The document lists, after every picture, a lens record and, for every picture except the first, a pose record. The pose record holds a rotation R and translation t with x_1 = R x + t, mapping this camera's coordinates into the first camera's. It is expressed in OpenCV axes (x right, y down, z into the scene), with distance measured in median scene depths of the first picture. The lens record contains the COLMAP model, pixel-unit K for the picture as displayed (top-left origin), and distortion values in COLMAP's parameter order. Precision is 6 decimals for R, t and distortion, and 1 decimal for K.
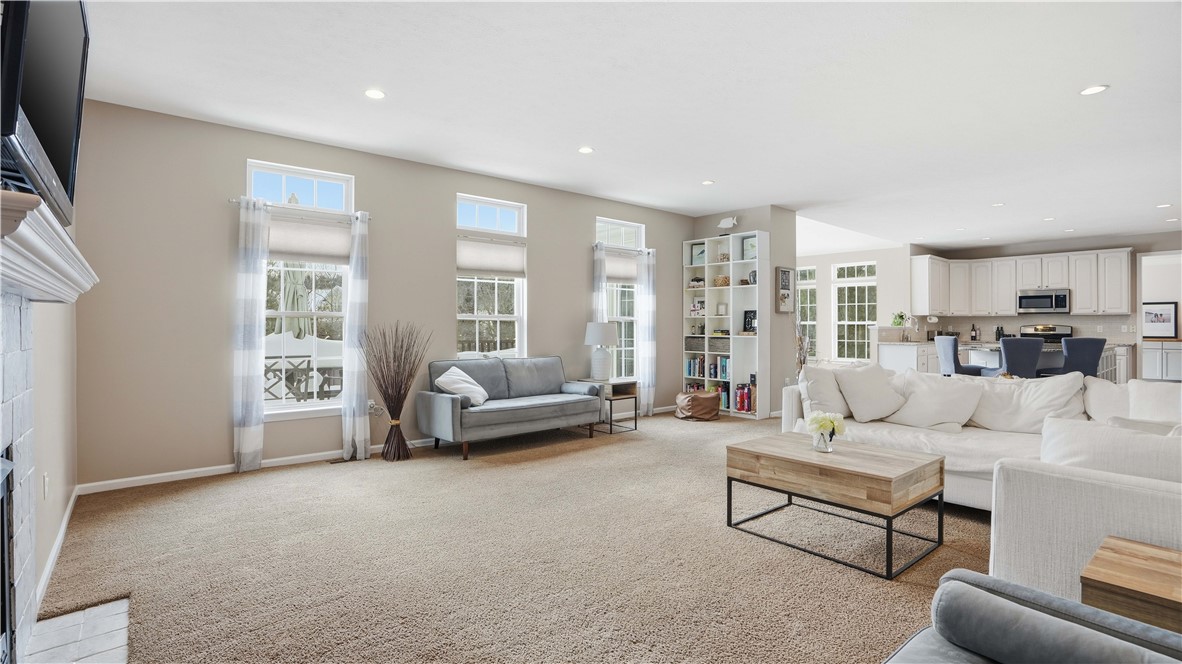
lens RADIAL K [[555.1, 0, 588.6], [0, 555.1, 329.8], [0, 0, 1]] dist [-0.051332, 0.020948]
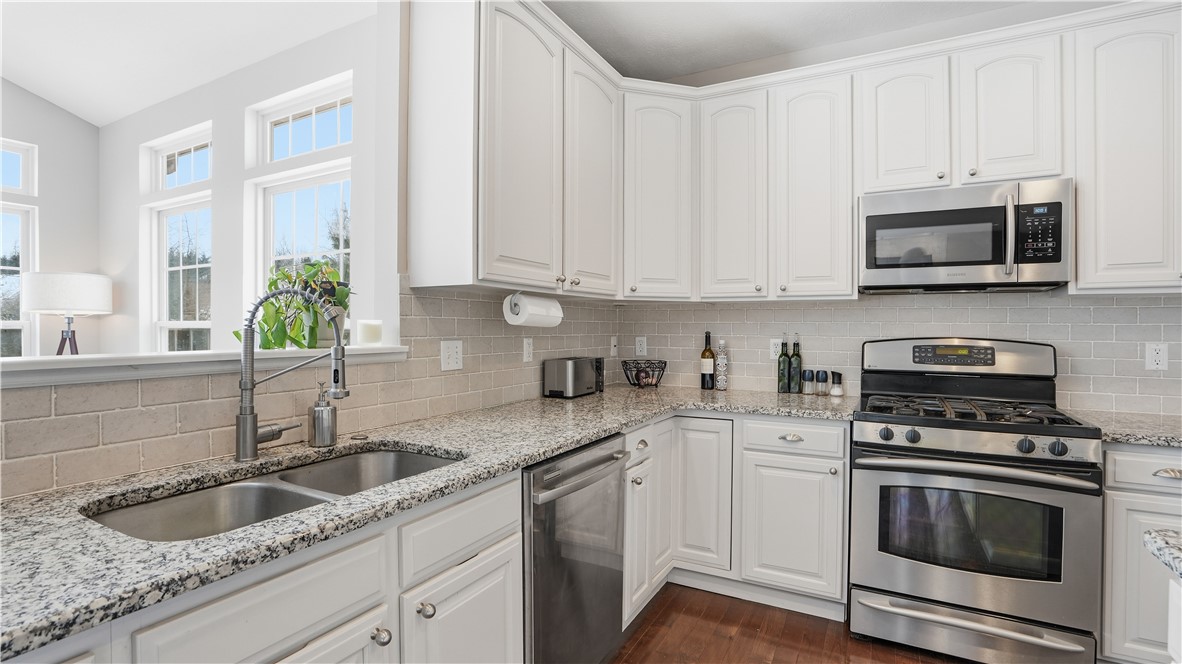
lens RADIAL K [[555.1, 0, 588.6], [0, 555.1, 329.8], [0, 0, 1]] dist [-0.051332, 0.020948]
pose [[0.931649, 0.002240, 0.363352, 0.577432], [-0.001512, 0.999996, -0.002286, -0.011426], [-0.363356, 0.001580, 0.931649, 0.798718]]
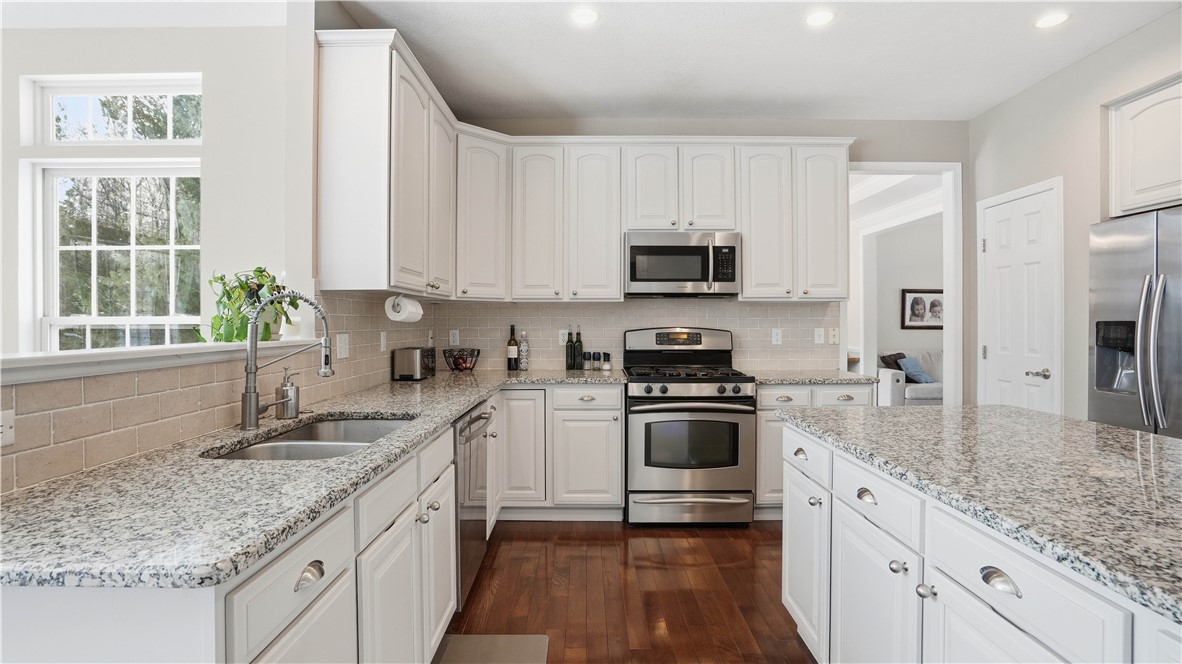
lens RADIAL K [[555.1, 0, 588.6], [0, 555.1, 329.8], [0, 0, 1]] dist [-0.051332, 0.020948]
pose [[0.650686, -0.011948, 0.759253, 0.489653], [0.007363, 0.999928, 0.009425, -0.011109], [-0.759311, -0.000543, 0.650728, 0.765680]]
